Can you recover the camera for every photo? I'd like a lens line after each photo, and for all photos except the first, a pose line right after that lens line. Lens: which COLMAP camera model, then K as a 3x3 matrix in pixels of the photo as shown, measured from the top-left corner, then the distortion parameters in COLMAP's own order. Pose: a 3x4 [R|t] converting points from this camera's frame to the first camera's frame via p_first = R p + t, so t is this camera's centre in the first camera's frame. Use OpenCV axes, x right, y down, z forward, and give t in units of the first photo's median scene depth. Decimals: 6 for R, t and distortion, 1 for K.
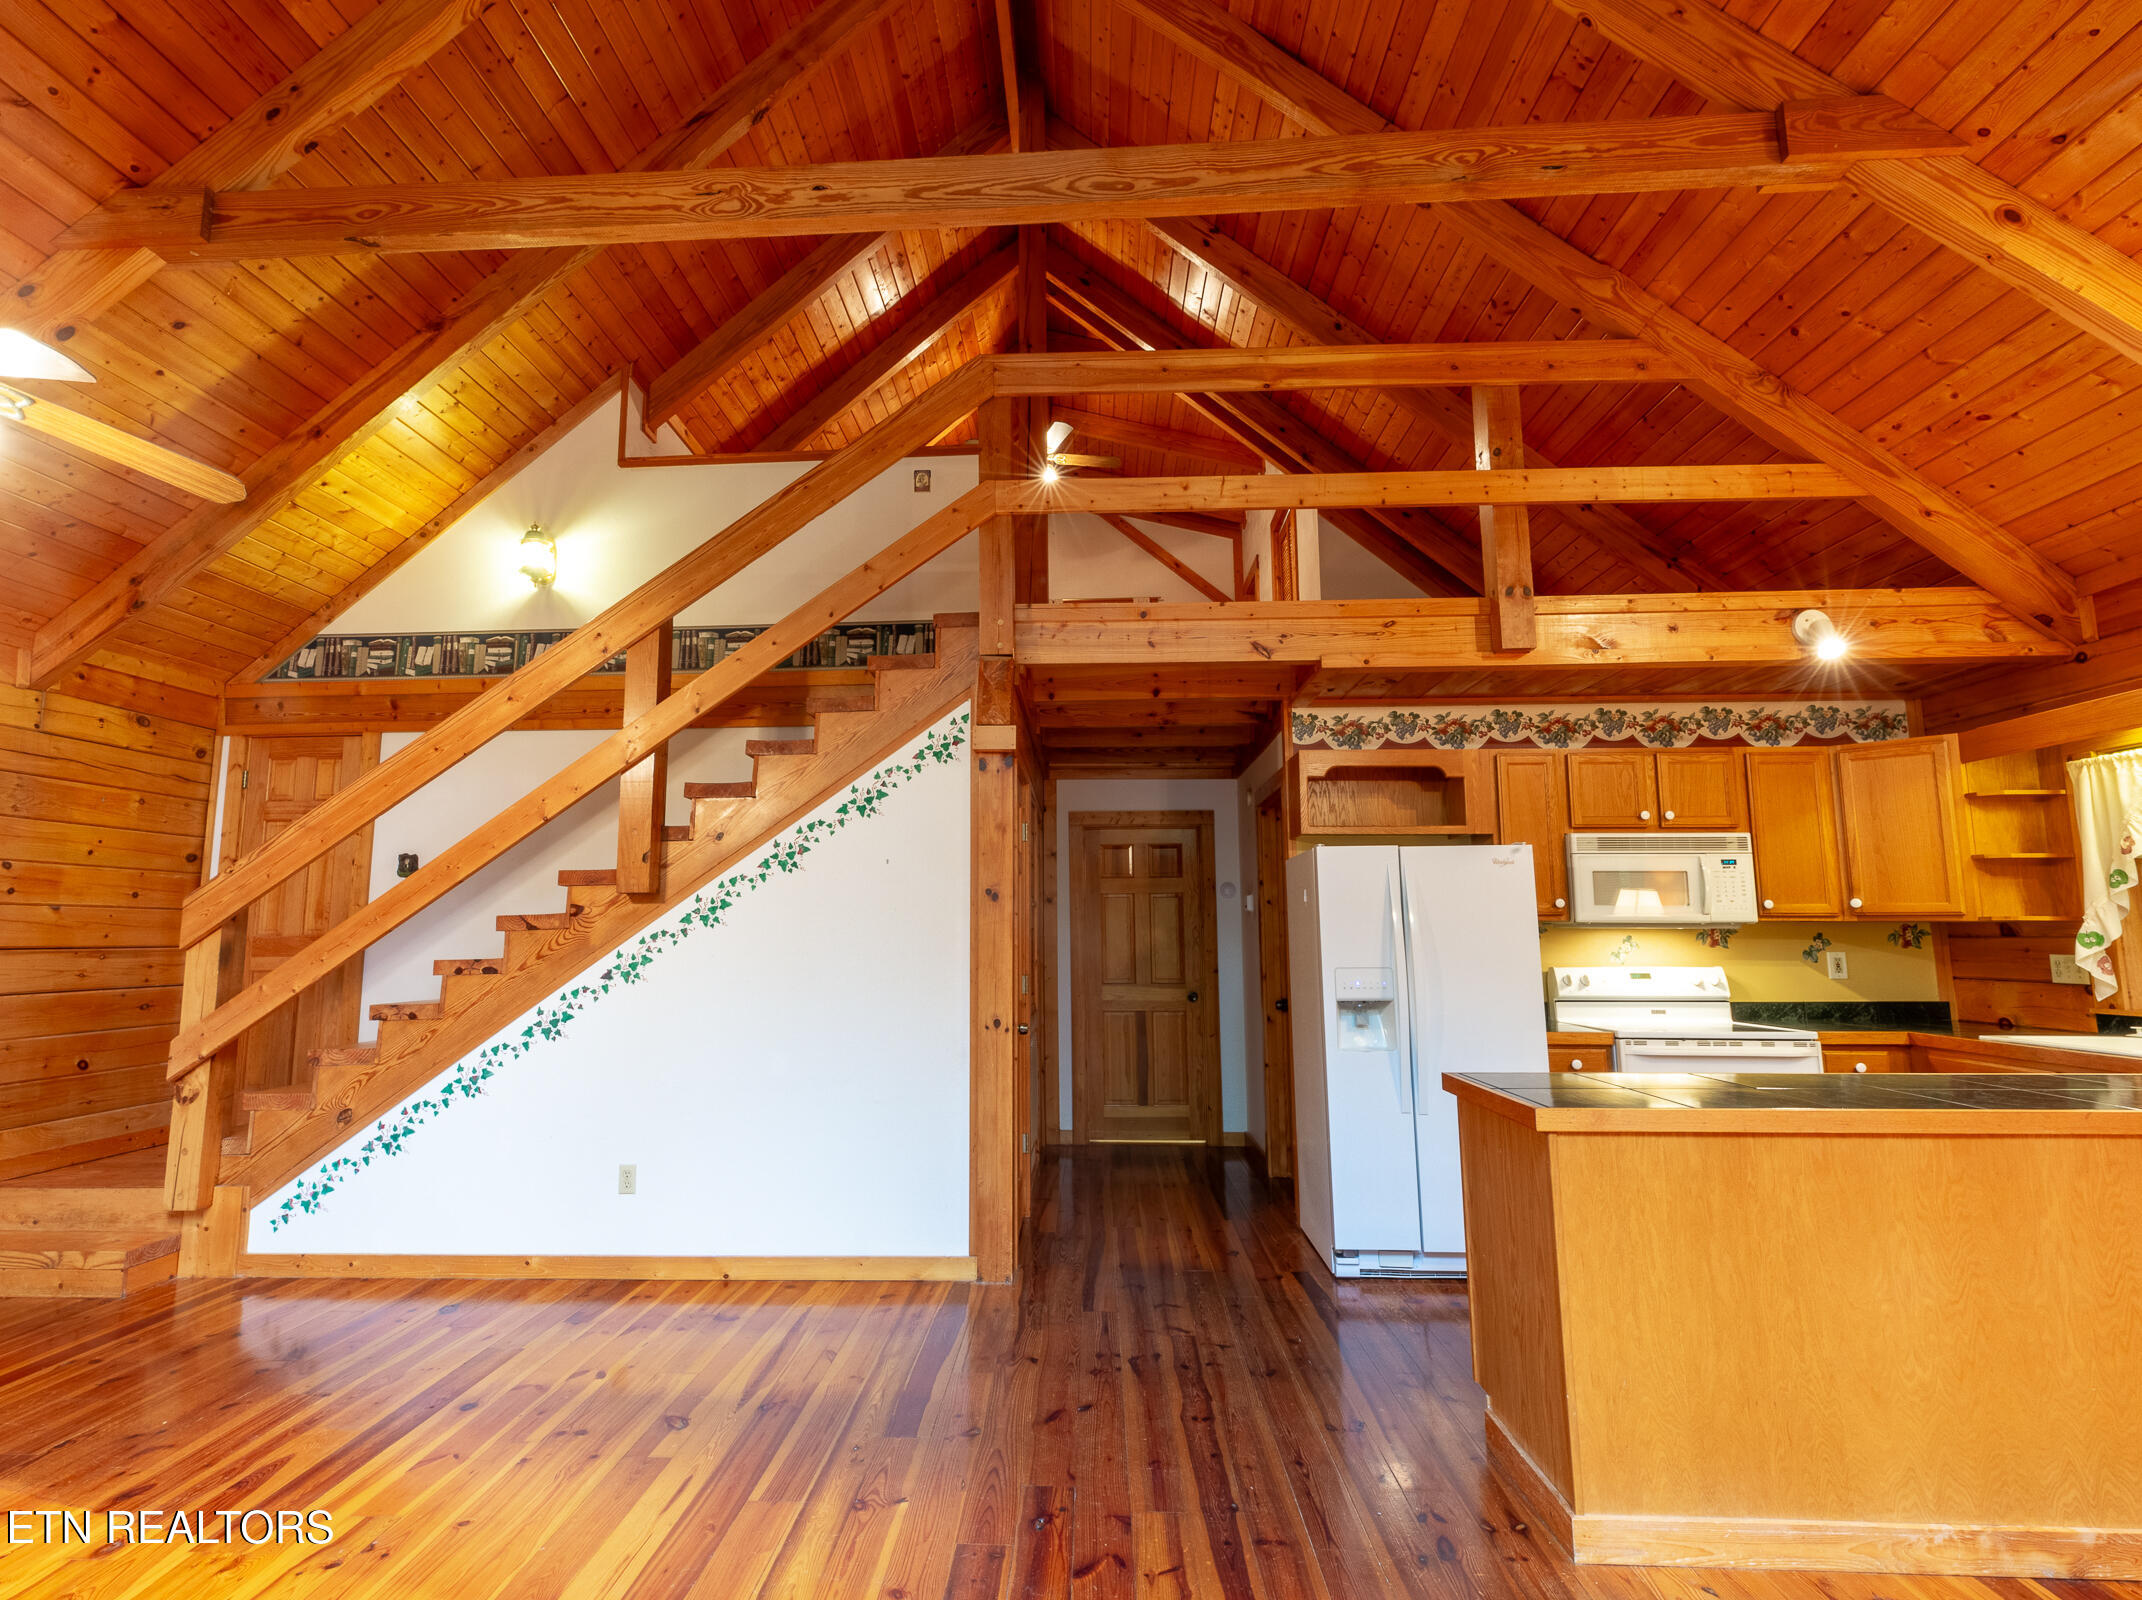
lens RADIAL K [[1071.7, 0, 1033.6], [0, 1071.7, 791.4], [0, 0, 1]] dist [0.007510, -0.000022]
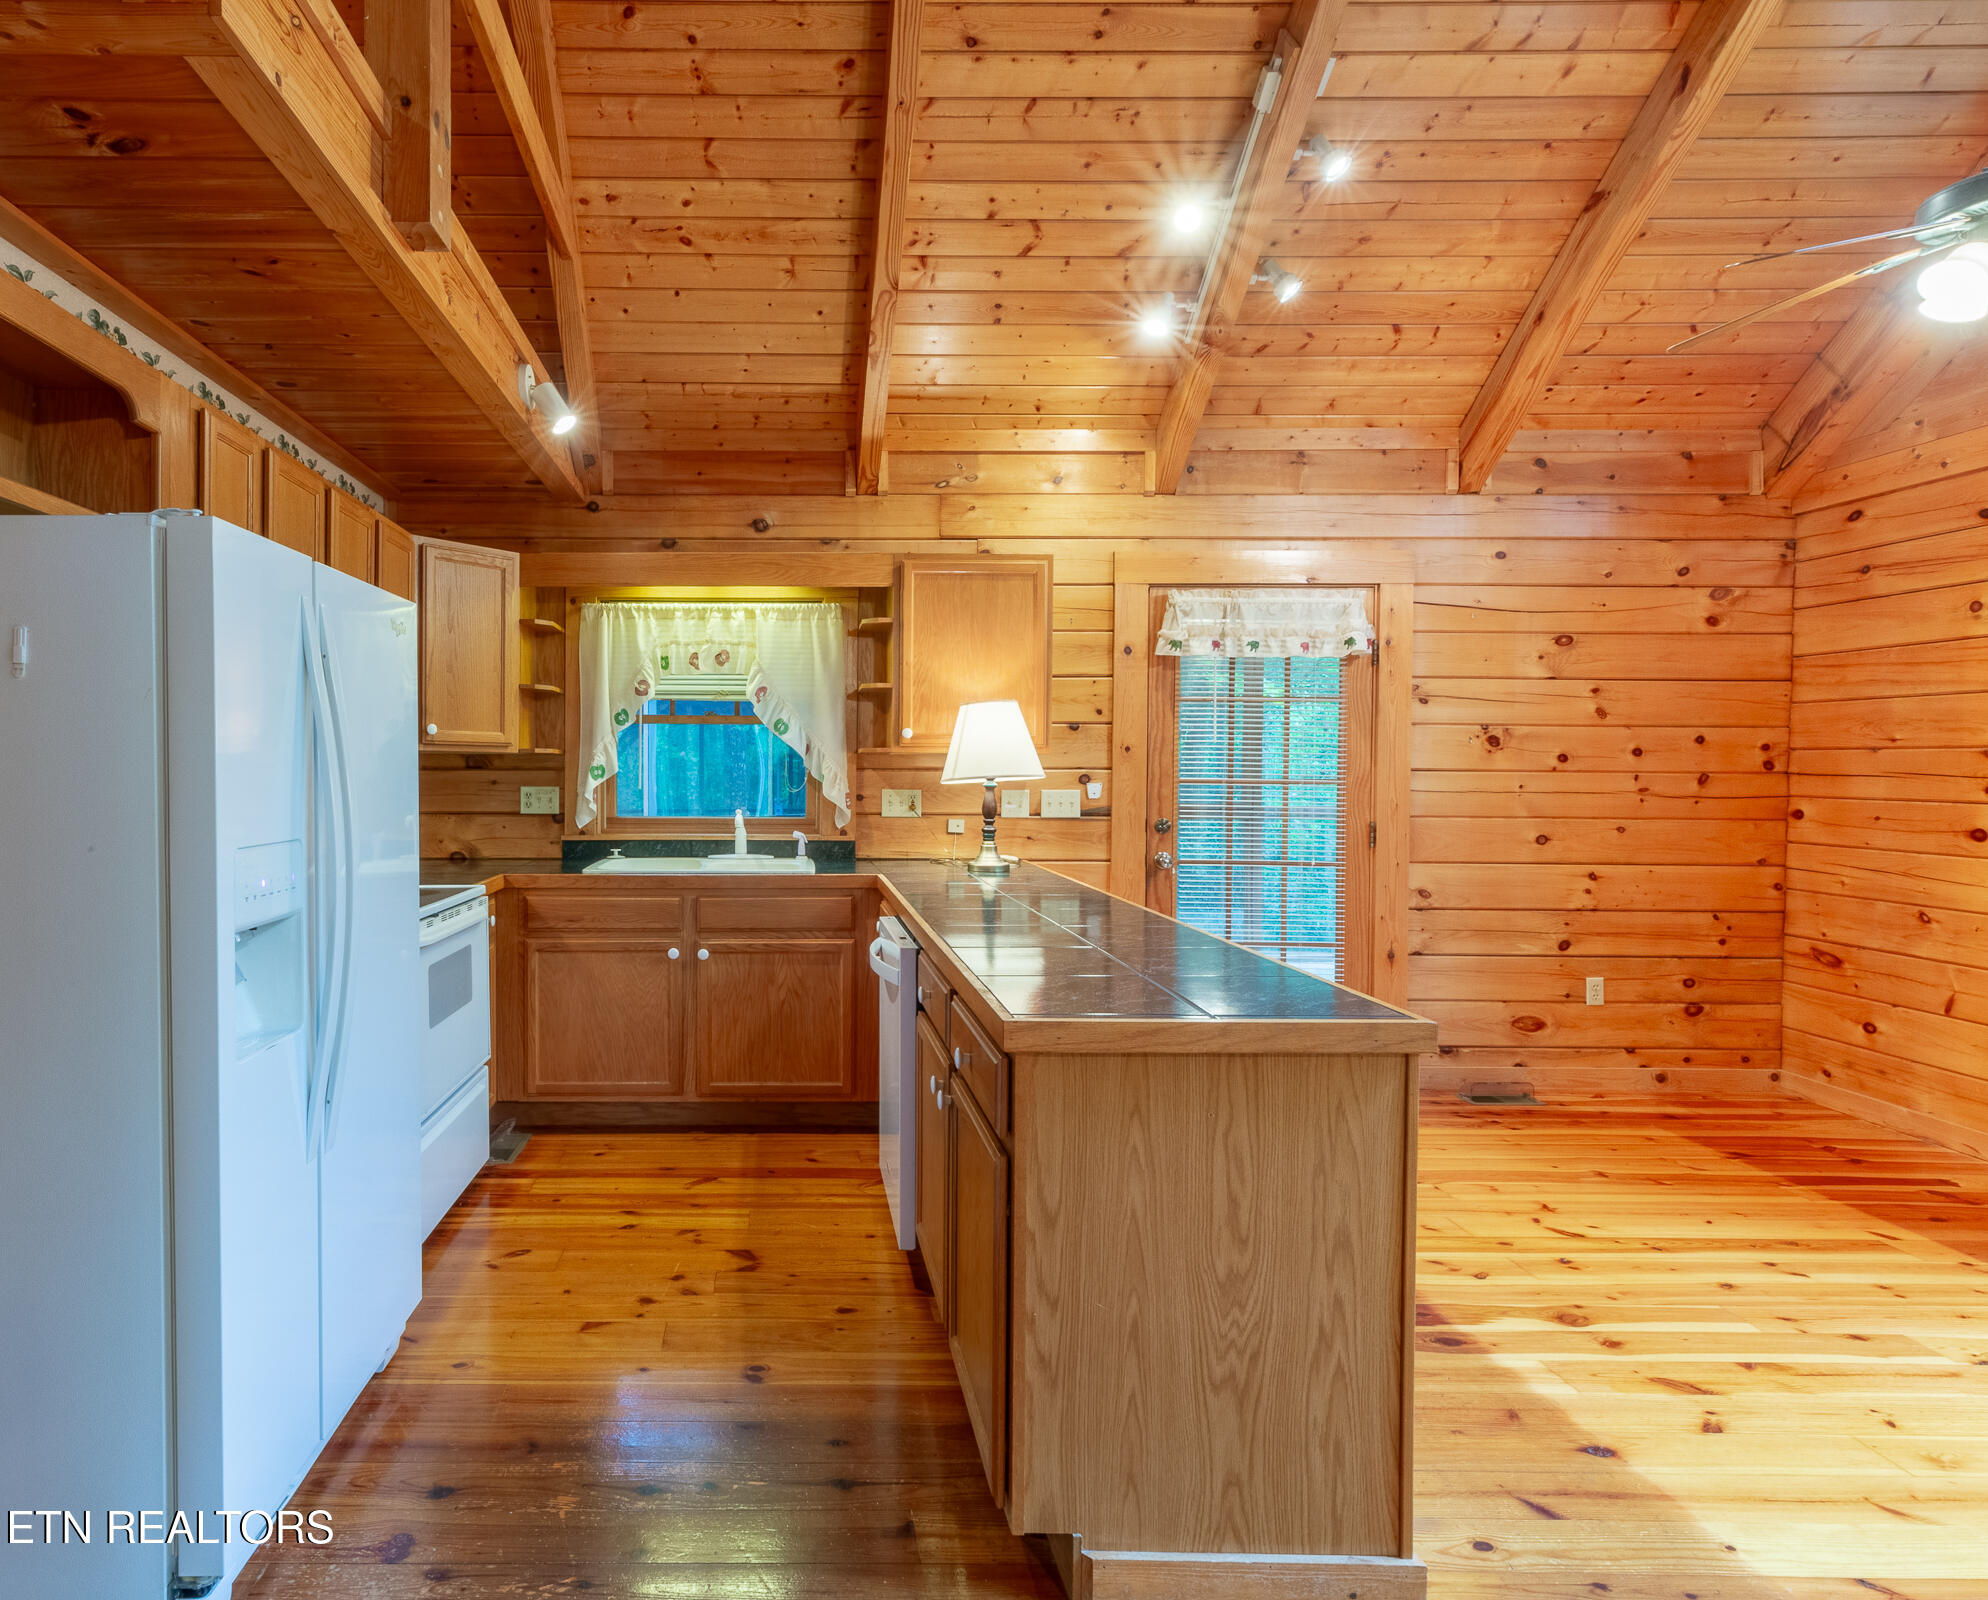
lens RADIAL K [[1099.6, 0, 783.1], [0, 1099.6, 787.9], [0, 0, 1]] dist [0.007167, 0.000309]
pose [[-0.055878, -0.014525, 0.998332, -0.109654], [-0.137341, 0.990501, 0.006724, 0.109107], [-0.988946, -0.136736, -0.057342, 0.797577]]
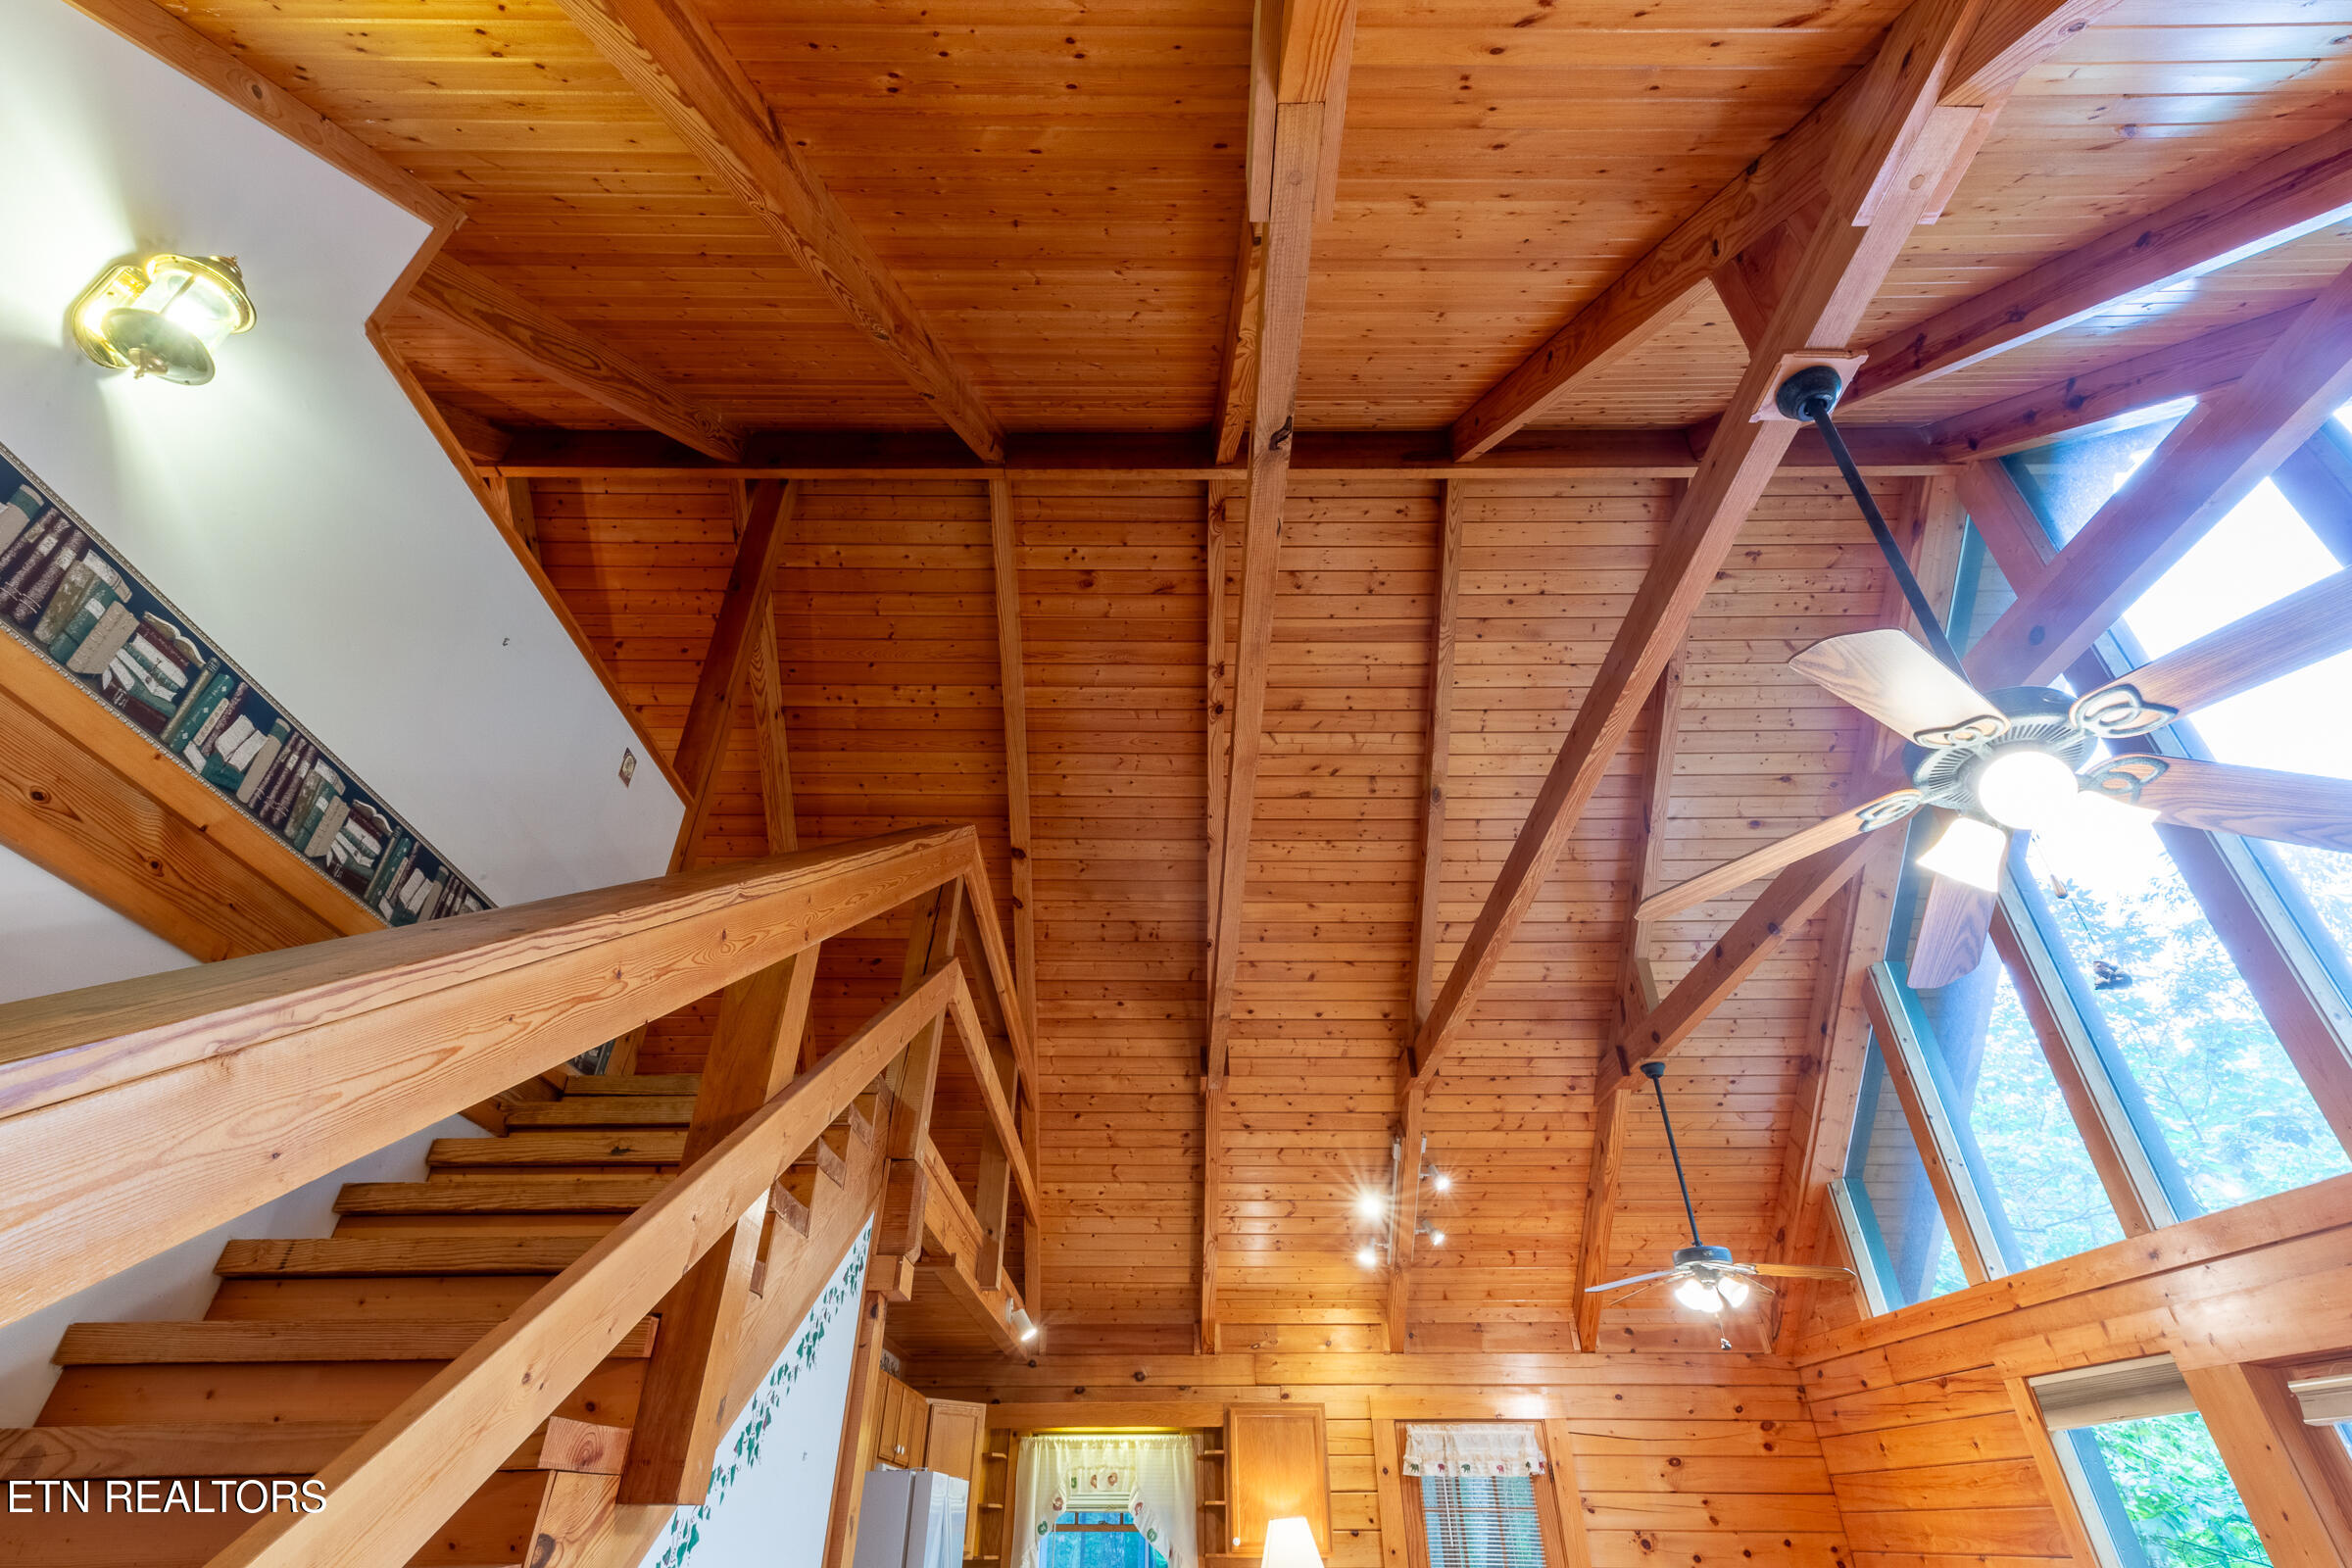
lens RADIAL K [[1102.9, 0, 1173.3], [0, 1102.9, 775.5], [0, 0, 1]] dist [0.006806, -0.000009]
pose [[-0.059803, 0.571968, 0.818093, -0.883714], [-0.131799, 0.807860, -0.574448, 0.086242], [-0.989471, -0.142177, 0.027072, 0.824938]]
